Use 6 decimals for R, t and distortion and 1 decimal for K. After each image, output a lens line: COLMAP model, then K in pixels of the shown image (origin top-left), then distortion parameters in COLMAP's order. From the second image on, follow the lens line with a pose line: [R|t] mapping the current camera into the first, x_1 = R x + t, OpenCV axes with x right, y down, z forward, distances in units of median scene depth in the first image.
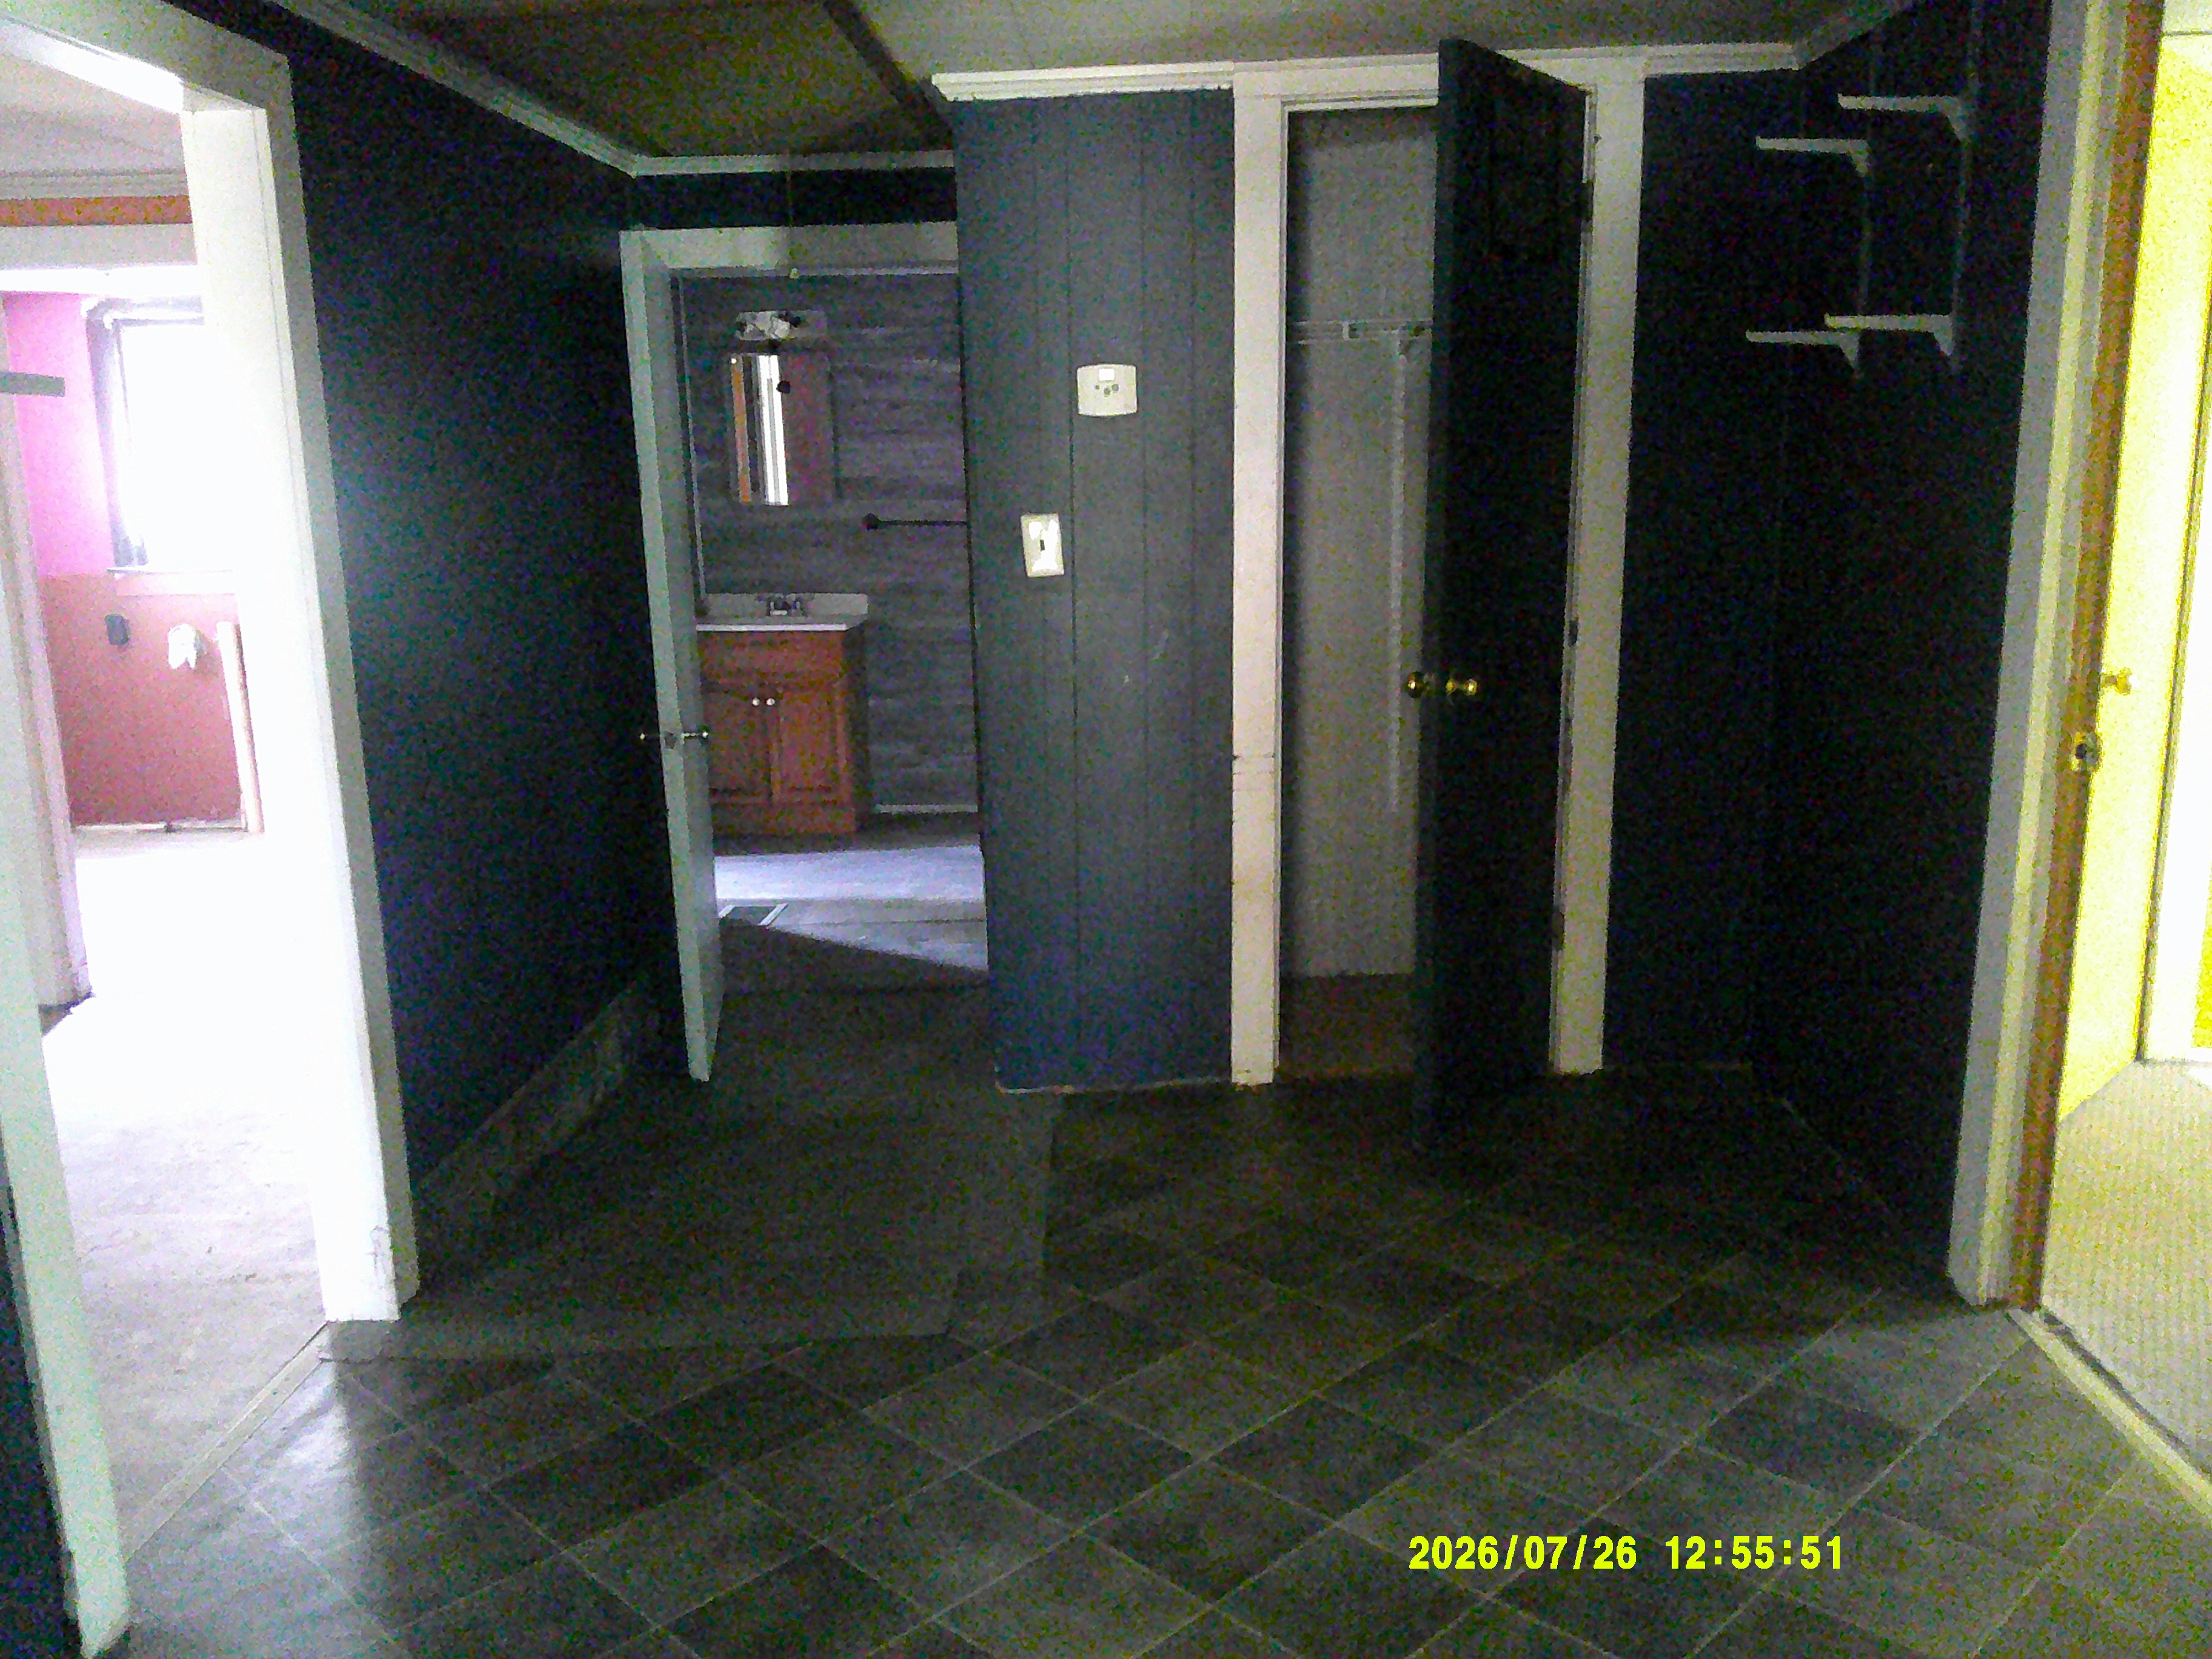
lens RADIAL K [[1802.4, 0, 1153.9], [0, 1802.4, 828.1], [0, 0, 1]] dist [0.079791, -0.143746]
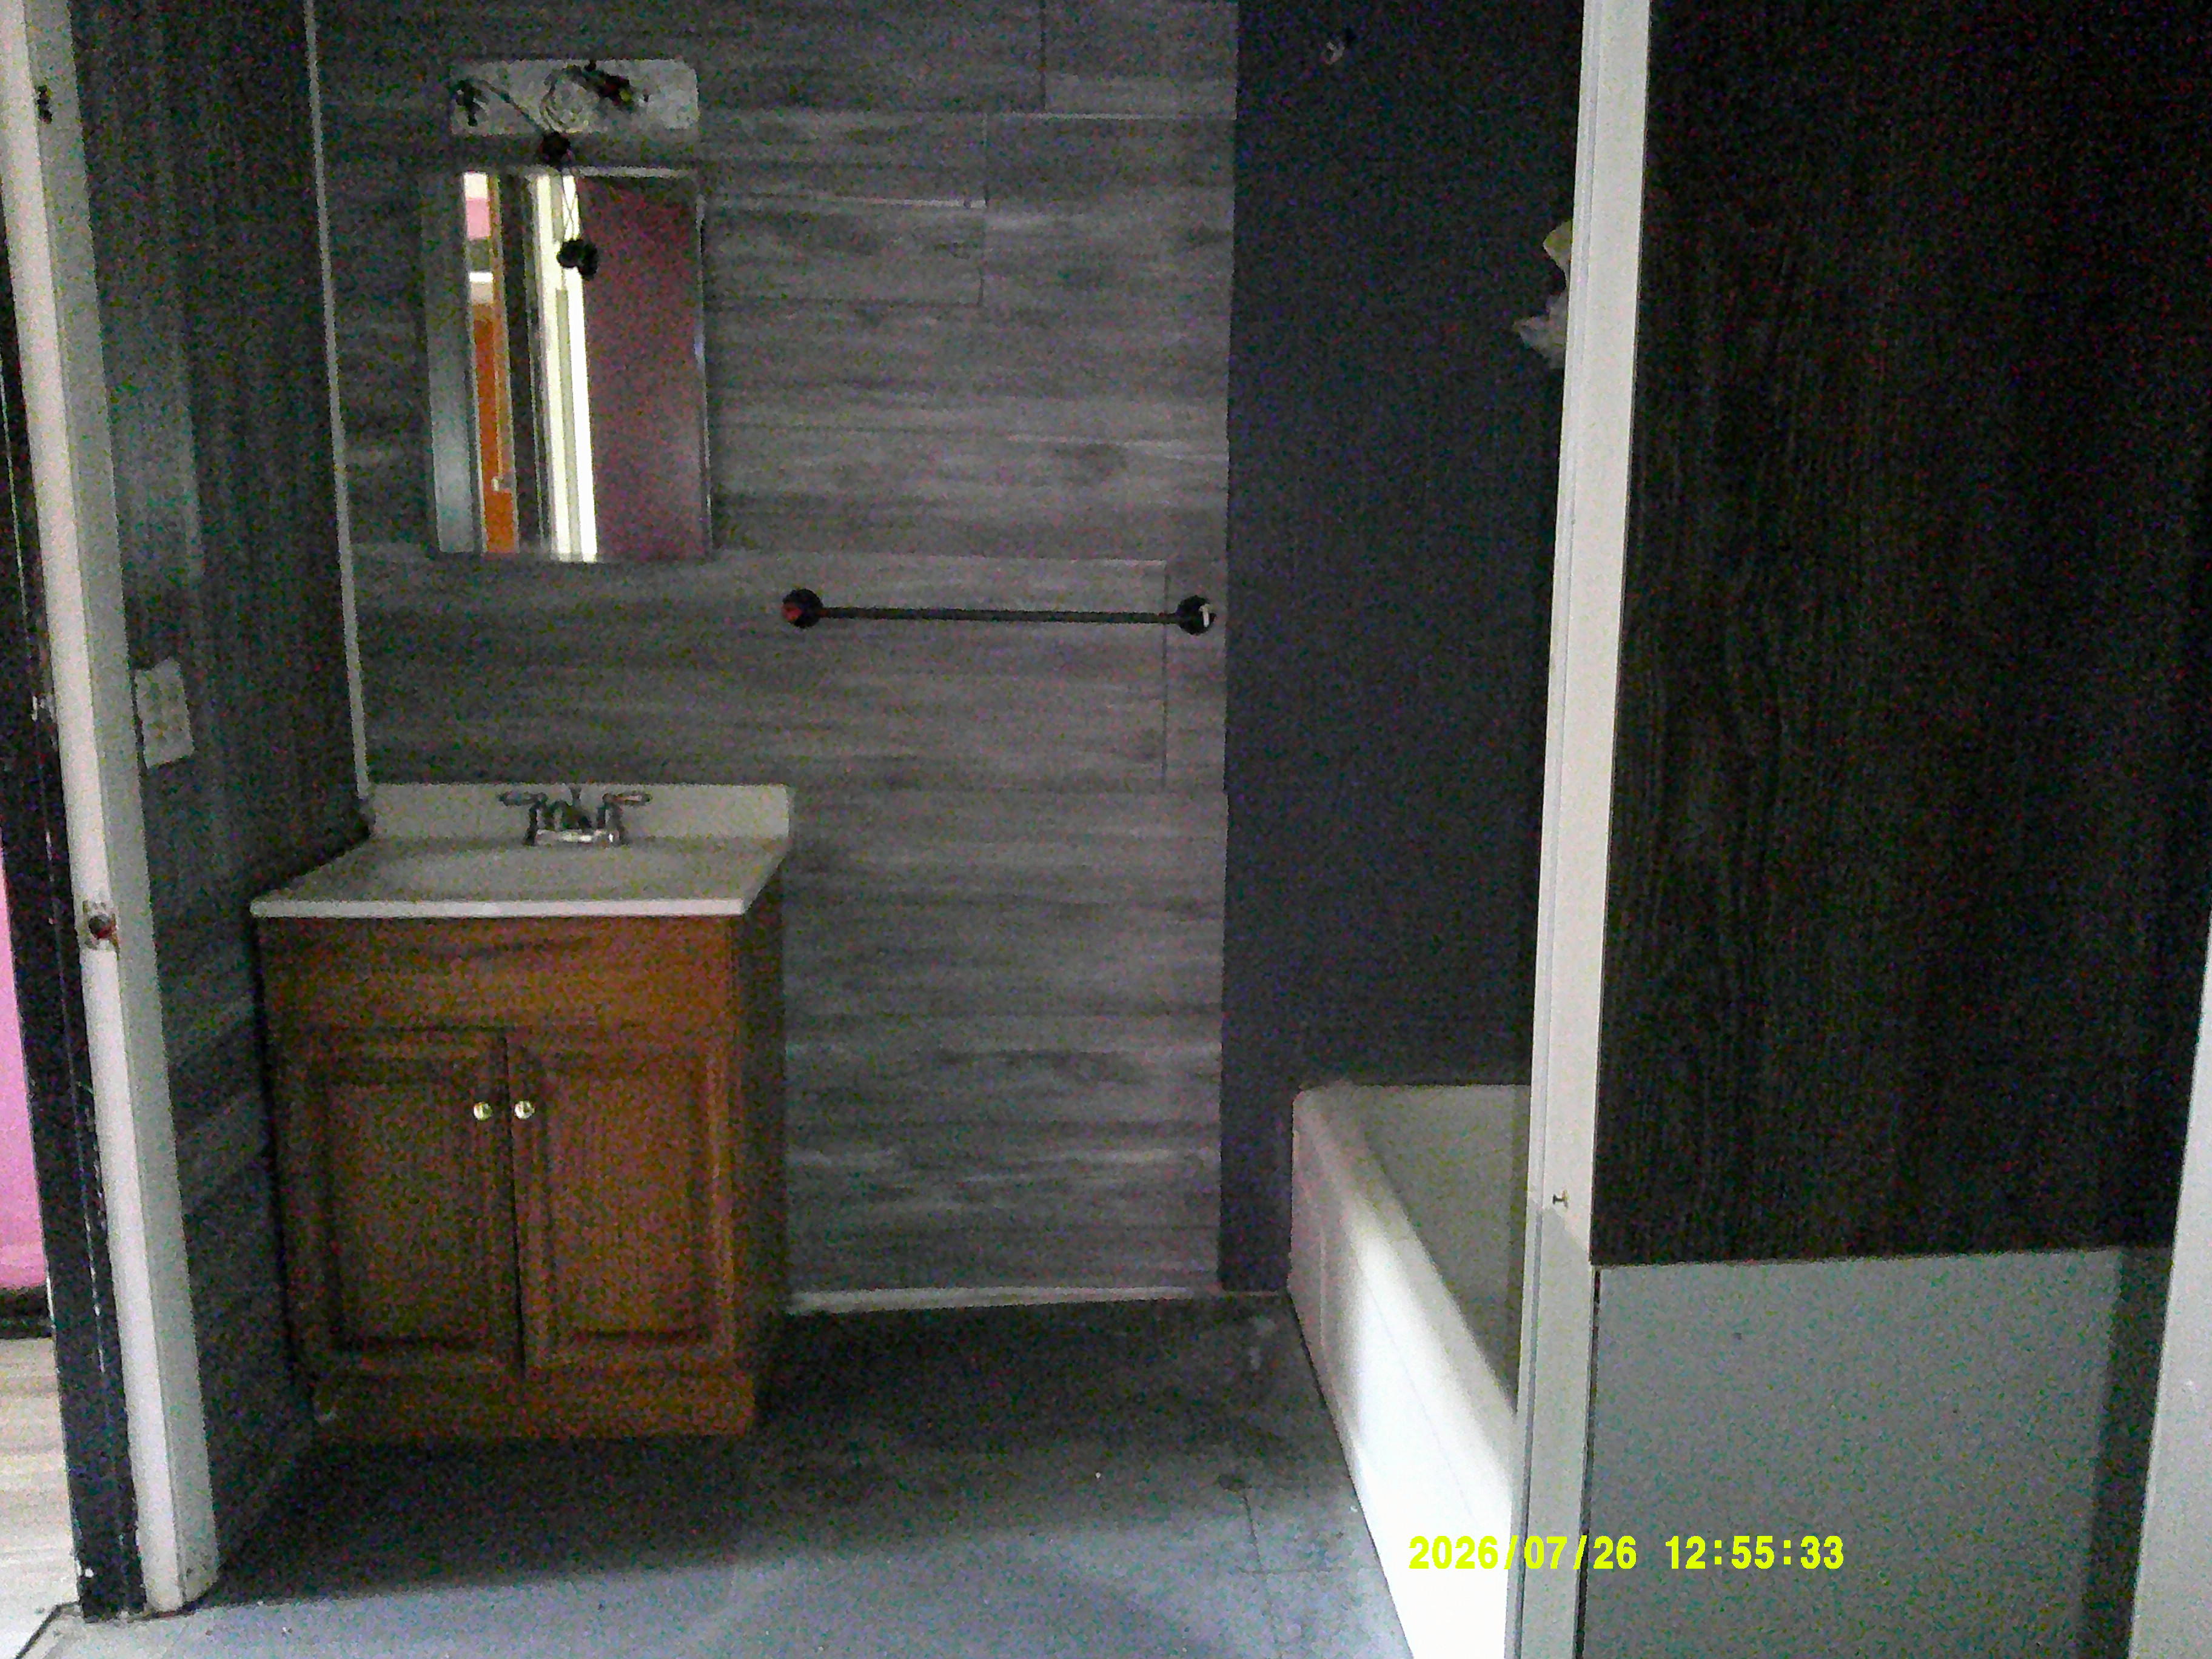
lens RADIAL K [[1802.4, 0, 1153.9], [0, 1802.4, 828.1], [0, 0, 1]] dist [0.079791, -0.143746]
pose [[0.995776, 0.005793, 0.091634, -0.116247], [-0.002887, 0.999490, -0.031814, -0.109045], [-0.091772, 0.031415, 0.995284, 0.603344]]
